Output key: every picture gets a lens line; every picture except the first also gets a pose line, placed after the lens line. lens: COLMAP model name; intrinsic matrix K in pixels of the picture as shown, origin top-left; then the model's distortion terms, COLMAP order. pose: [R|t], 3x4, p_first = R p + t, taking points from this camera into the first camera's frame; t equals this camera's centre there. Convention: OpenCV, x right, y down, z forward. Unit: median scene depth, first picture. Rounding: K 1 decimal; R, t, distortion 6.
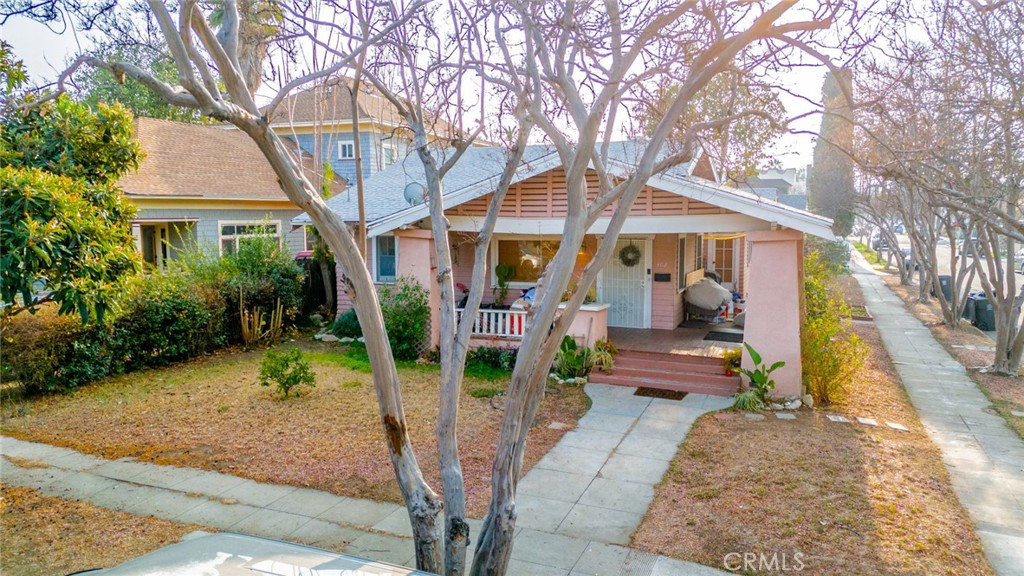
lens RADIAL K [[743.8, 0, 512.3], [0, 743.8, 294.2], [0, 0, 1]] dist [0.077324, -0.068439]
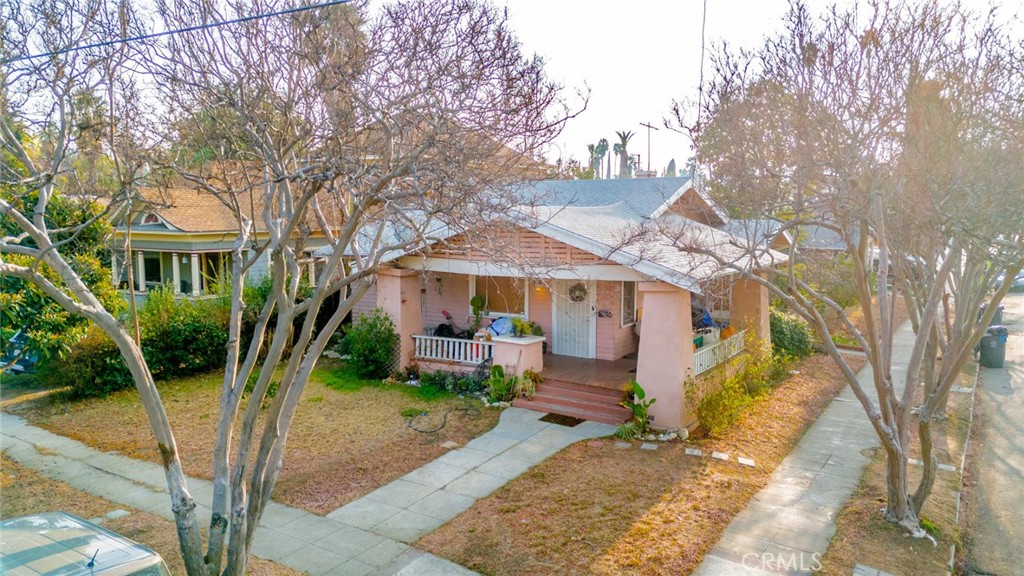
lens RADIAL K [[743.8, 0, 512.3], [0, 743.8, 294.2], [0, 0, 1]] dist [0.077324, -0.068439]
pose [[0.983517, 0.023038, -0.179345, 0.365381], [-0.022749, 0.999734, 0.003668, -0.072577], [0.179381, 0.000473, 0.983779, -0.169503]]
